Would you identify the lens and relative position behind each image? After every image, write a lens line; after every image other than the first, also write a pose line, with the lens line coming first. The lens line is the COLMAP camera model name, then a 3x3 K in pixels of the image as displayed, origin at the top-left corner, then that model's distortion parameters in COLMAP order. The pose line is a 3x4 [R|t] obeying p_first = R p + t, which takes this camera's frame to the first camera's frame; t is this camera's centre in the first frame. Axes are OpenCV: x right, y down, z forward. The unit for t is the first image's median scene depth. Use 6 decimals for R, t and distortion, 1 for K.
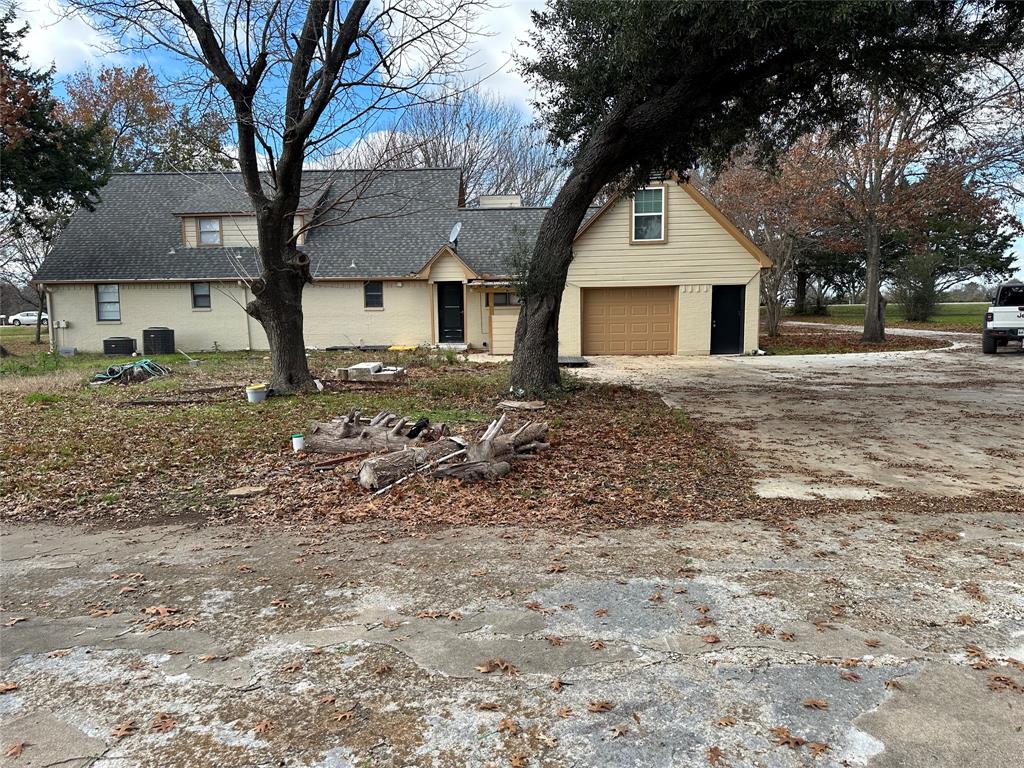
lens RADIAL K [[722.3, 0, 506.9], [0, 722.3, 382.2], [0, 0, 1]] dist [0.055332, -0.062574]
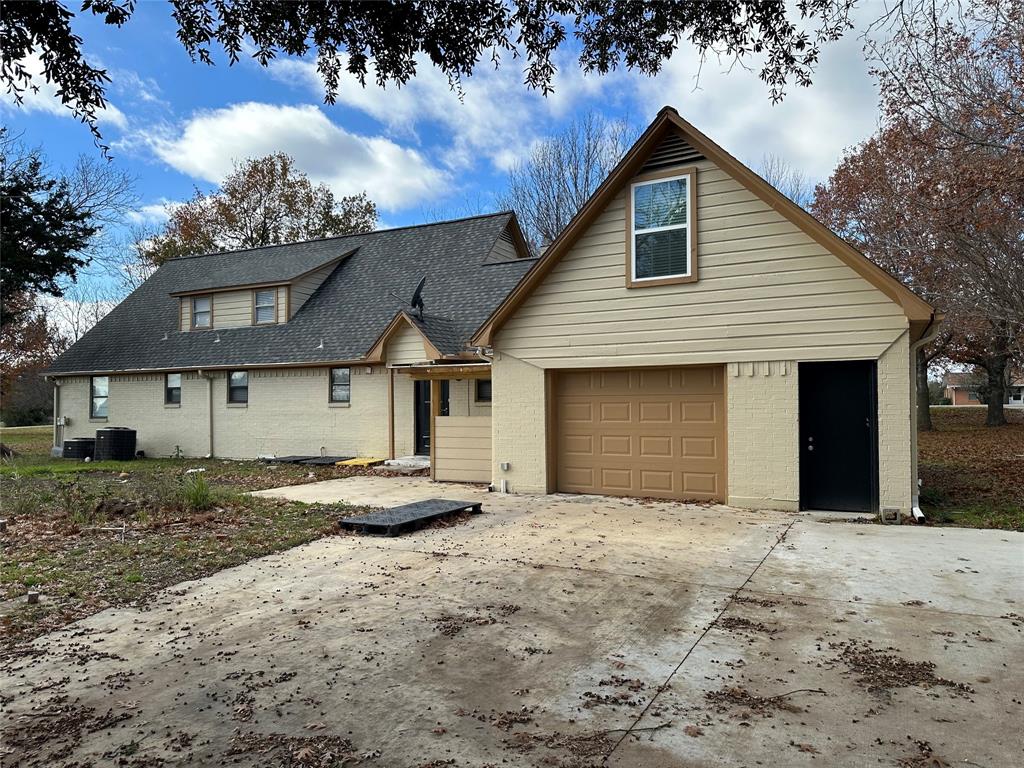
lens RADIAL K [[722.3, 0, 508.0], [0, 722.3, 383.3], [0, 0, 1]] dist [0.055332, -0.062574]
pose [[0.907217, -0.006273, -0.420617, 0.313100], [-0.046810, 0.992173, -0.115762, -0.056464], [0.418051, 0.124711, 0.899823, 0.498288]]
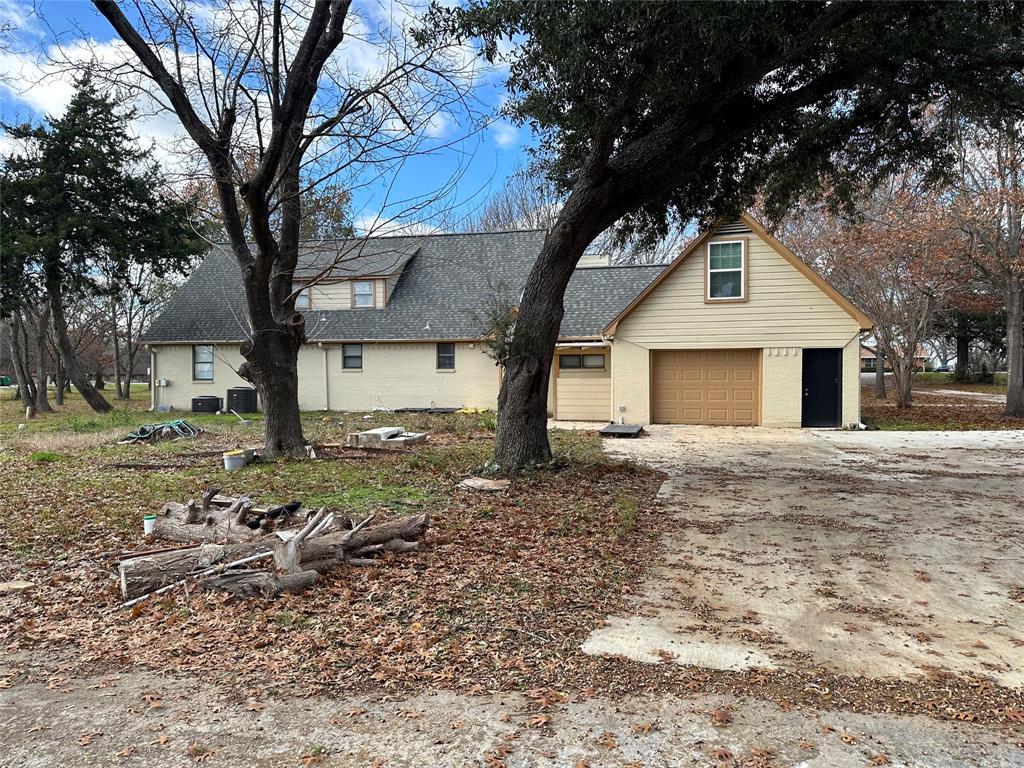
lens RADIAL K [[722.3, 0, 516.6], [0, 722.3, 379.7], [0, 0, 1]] dist [0.055332, -0.062574]
pose [[0.981988, 0.012709, -0.188518, 0.110653], [-0.029229, 0.995942, -0.085113, -0.010689], [0.186671, 0.089090, 0.978375, 0.076244]]
